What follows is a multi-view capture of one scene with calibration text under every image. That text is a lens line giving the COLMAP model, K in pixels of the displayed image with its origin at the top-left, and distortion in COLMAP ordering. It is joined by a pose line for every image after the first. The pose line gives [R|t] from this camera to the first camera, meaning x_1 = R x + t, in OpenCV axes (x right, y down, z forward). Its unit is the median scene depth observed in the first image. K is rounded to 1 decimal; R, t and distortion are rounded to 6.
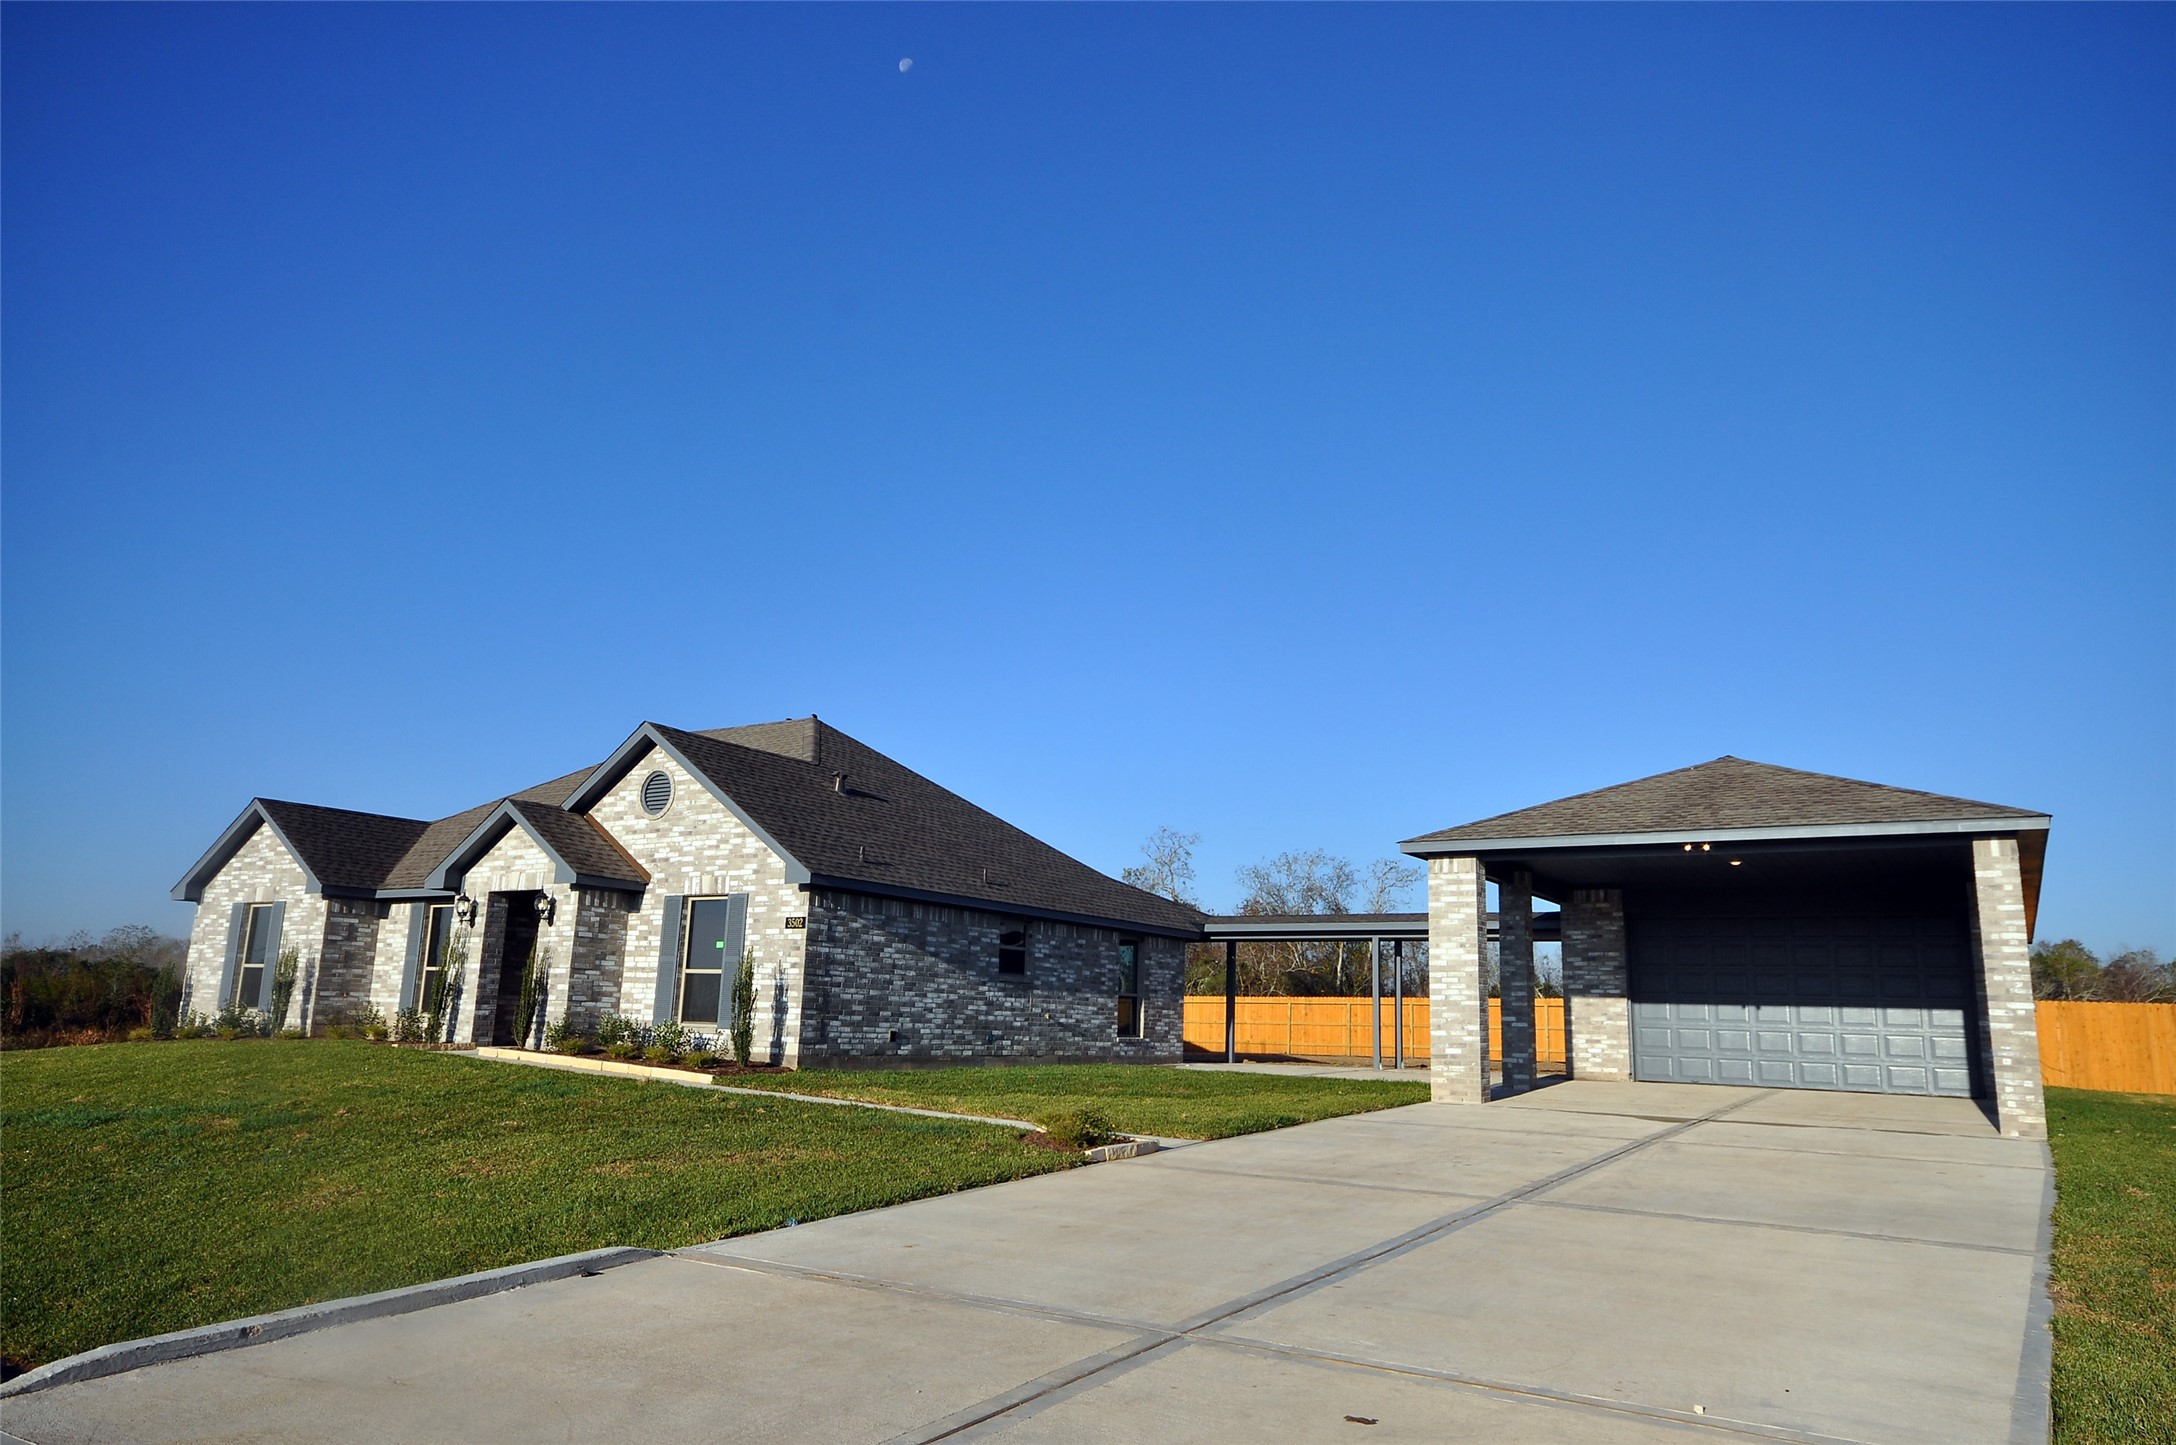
lens RADIAL K [[1413.7, 0, 1102.5], [0, 1413.7, 743.1], [0, 0, 1]] dist [-0.002273, 0.040206]
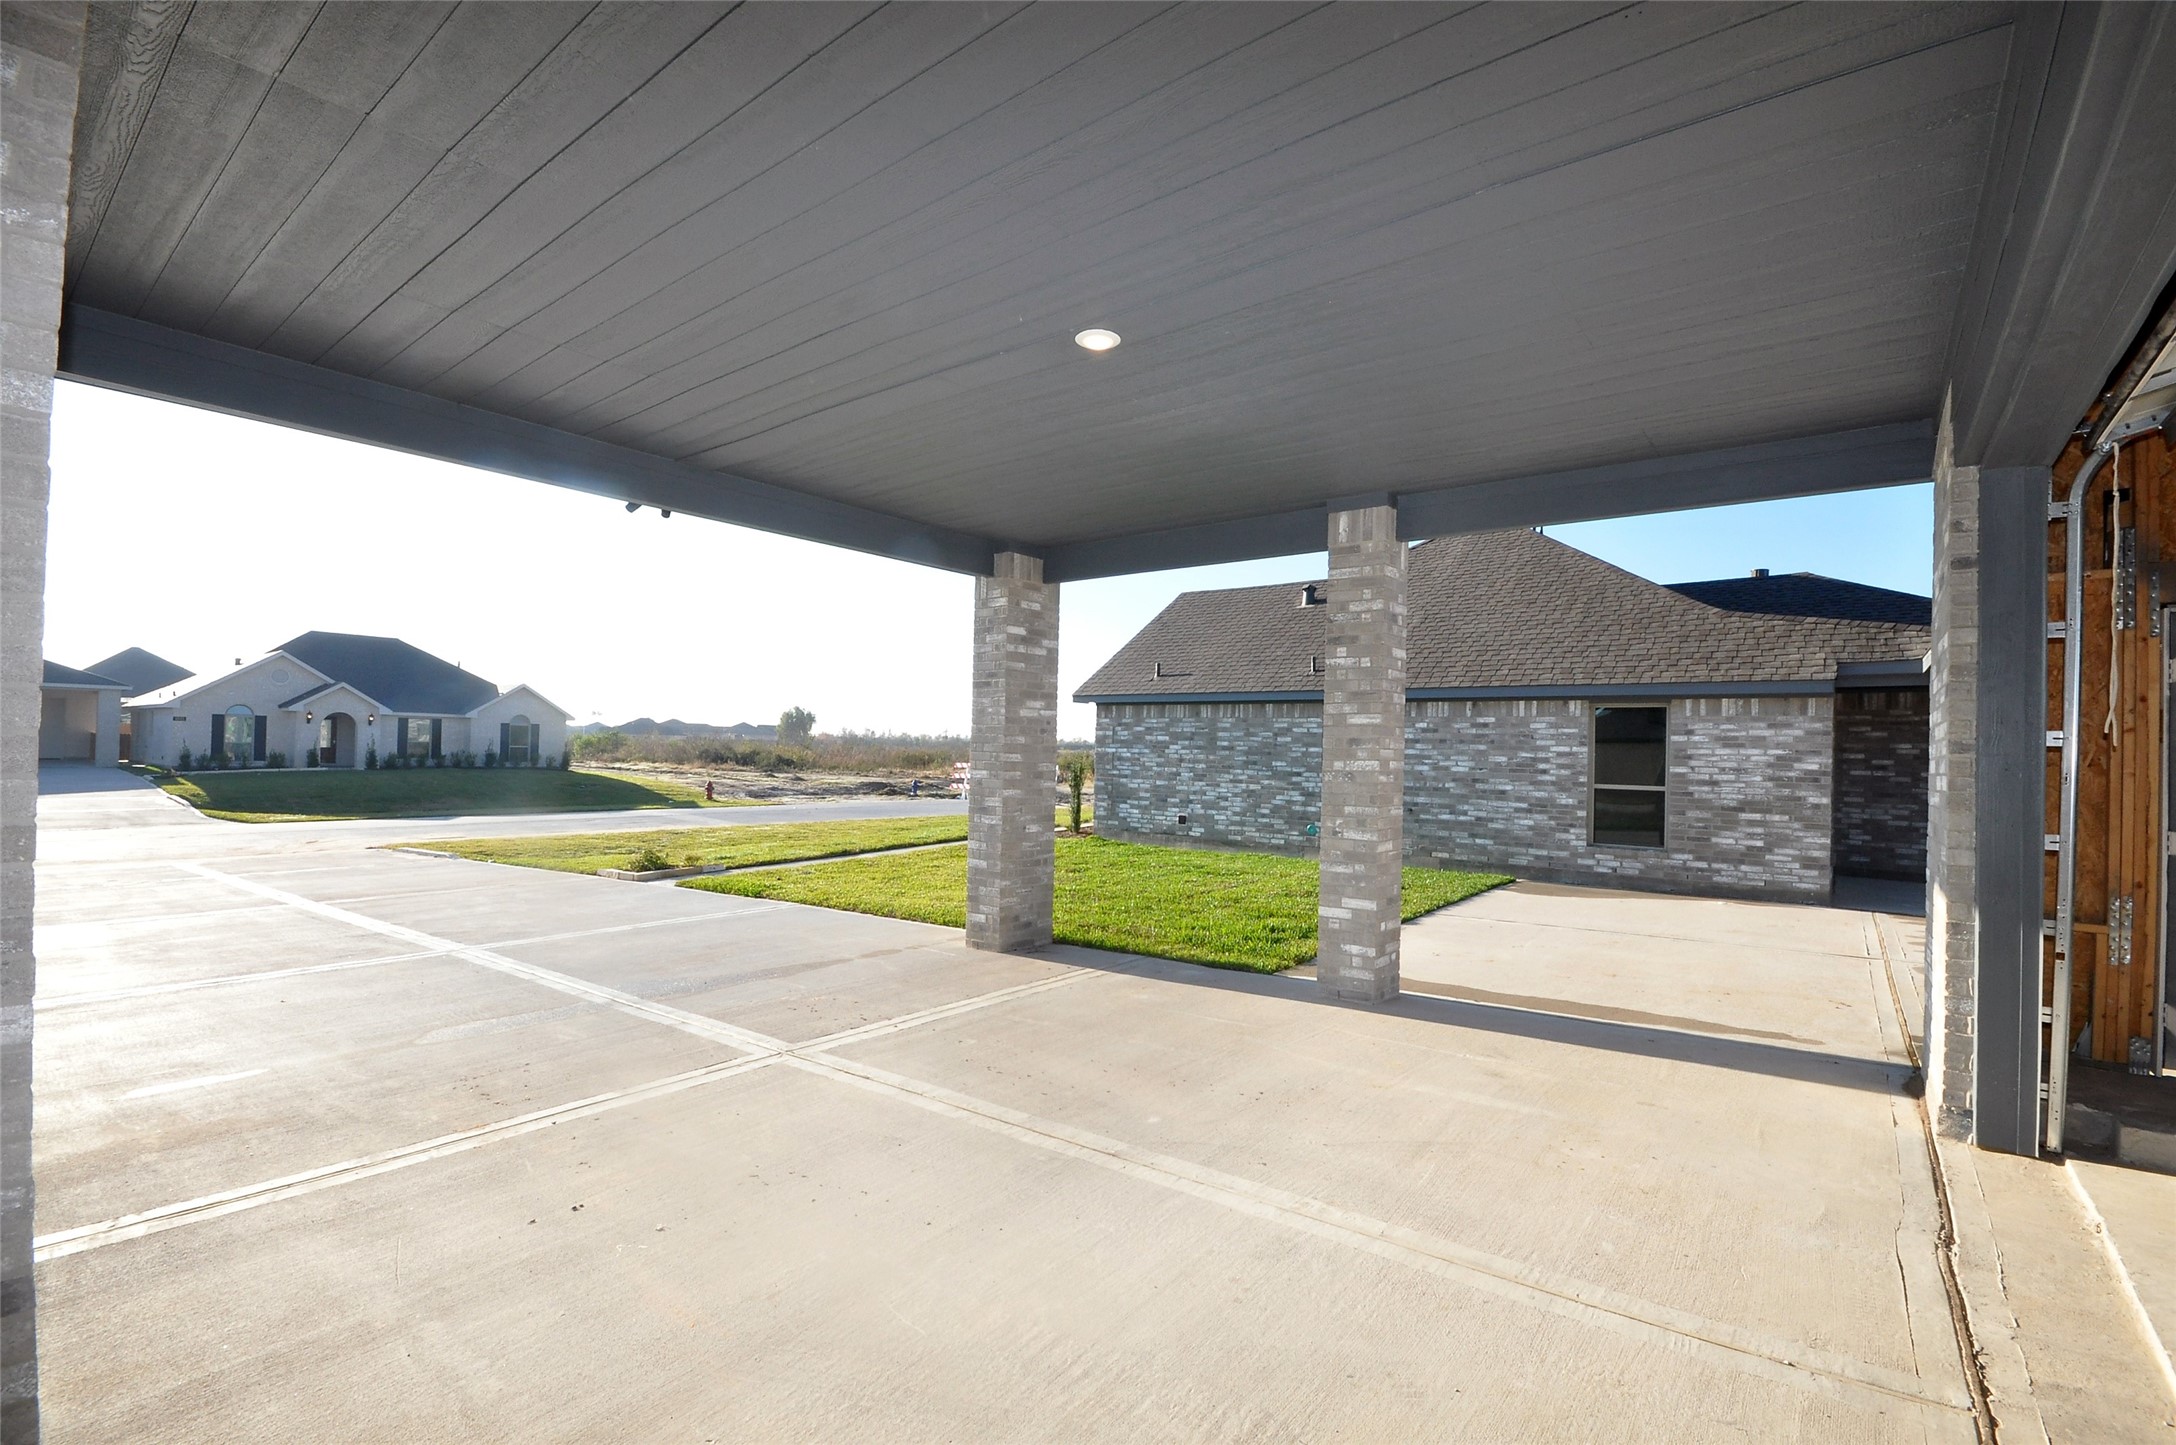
lens RADIAL K [[951.1, 0, 1099.6], [0, 951.1, 744.3], [0, 0, 1]] dist [0.020835, -0.015659]
pose [[-0.098257, -0.038824, -0.994403, 0.621179], [0.169725, 0.983945, -0.055186, 0.171883], [0.980581, -0.174198, -0.090090, 0.979446]]
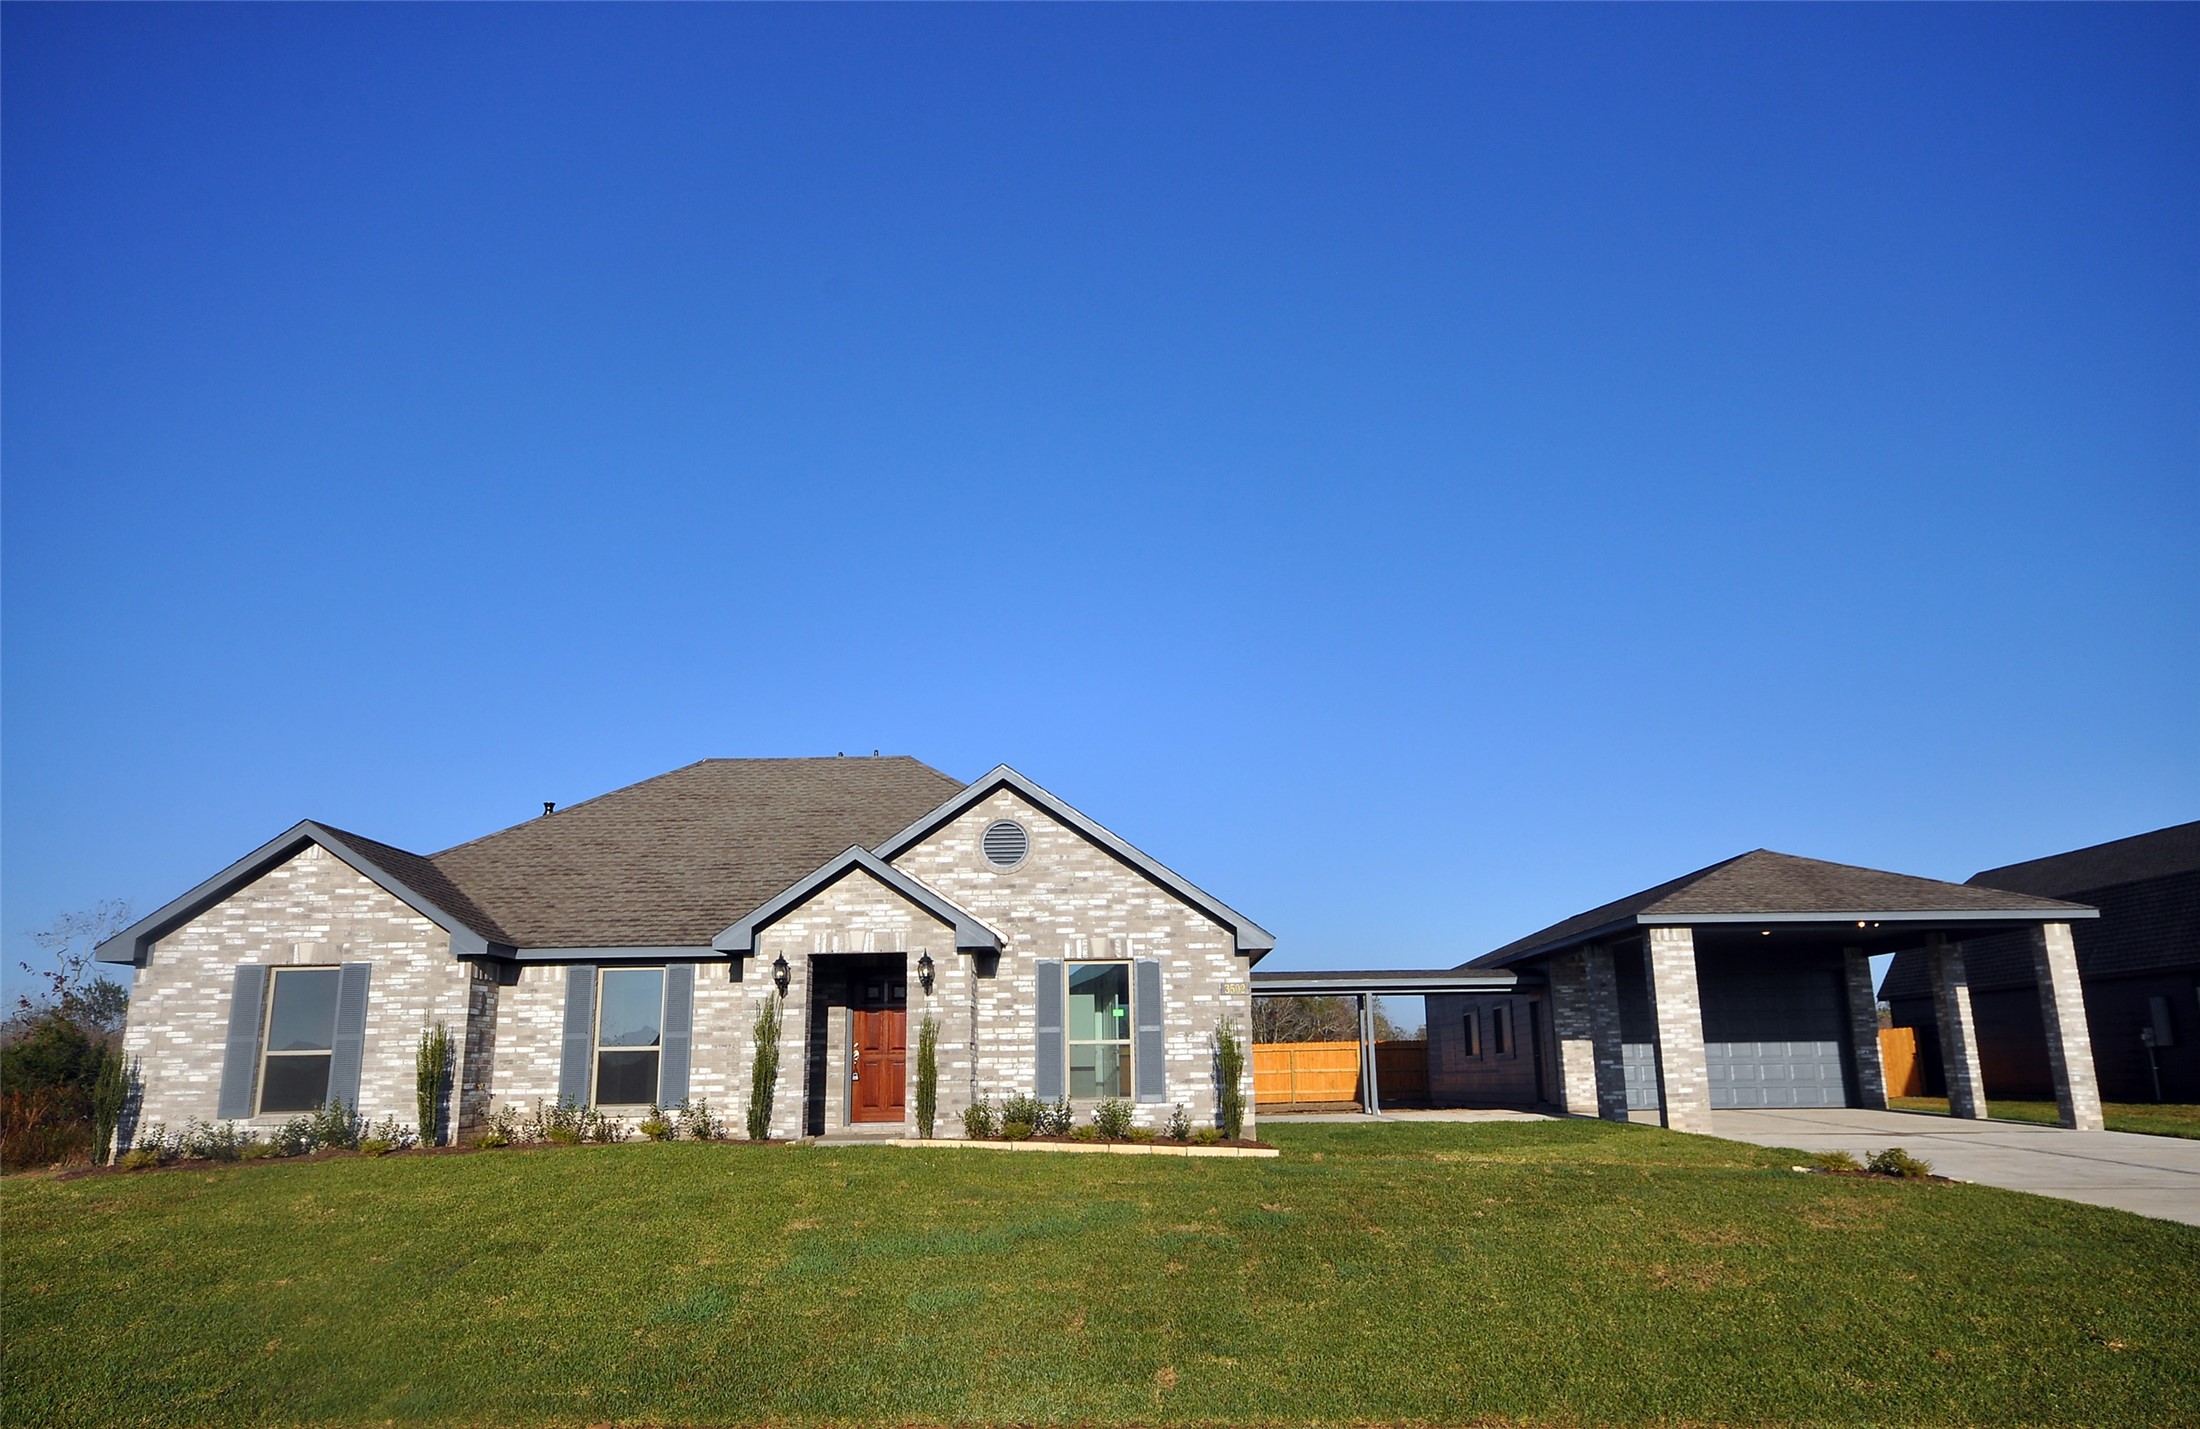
lens RADIAL K [[1491.5, 0, 1105.1], [0, 1491.5, 733.9], [0, 0, 1]] dist [-0.003935, 0.041429]
pose [[0.849672, 0.077652, 0.521562, -0.763172], [-0.062841, 0.996960, -0.046057, 0.004906], [-0.523553, 0.006358, 0.851969, 0.157662]]
